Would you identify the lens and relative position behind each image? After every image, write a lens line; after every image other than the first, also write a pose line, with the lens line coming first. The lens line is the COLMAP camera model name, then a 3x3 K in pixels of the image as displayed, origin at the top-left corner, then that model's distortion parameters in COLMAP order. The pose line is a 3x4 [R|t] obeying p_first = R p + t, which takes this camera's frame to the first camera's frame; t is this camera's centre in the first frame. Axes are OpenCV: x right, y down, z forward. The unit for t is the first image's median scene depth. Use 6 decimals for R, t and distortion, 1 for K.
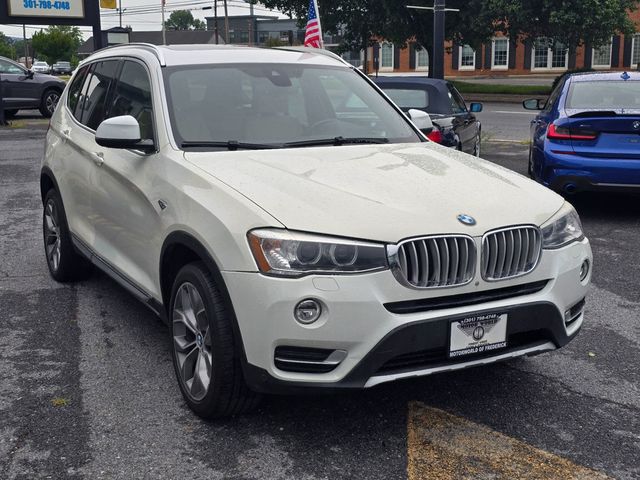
lens RADIAL K [[431.4, 0, 322.6], [0, 431.4, 221.4], [0, 0, 1]] dist [0.072043, -0.068373]
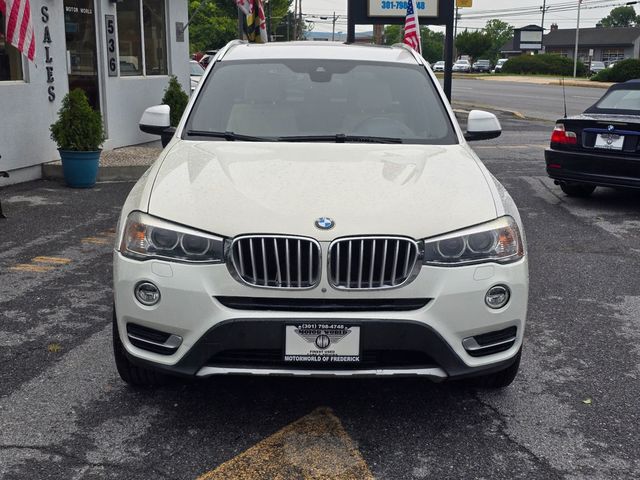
lens RADIAL K [[431.4, 0, 322.6], [0, 431.4, 221.4], [0, 0, 1]] dist [0.072043, -0.068373]
pose [[0.965589, 0.102412, -0.239060, 0.563482], [-0.100809, 0.994725, 0.018957, -0.026065], [0.239741, 0.005795, 0.970820, 0.071474]]
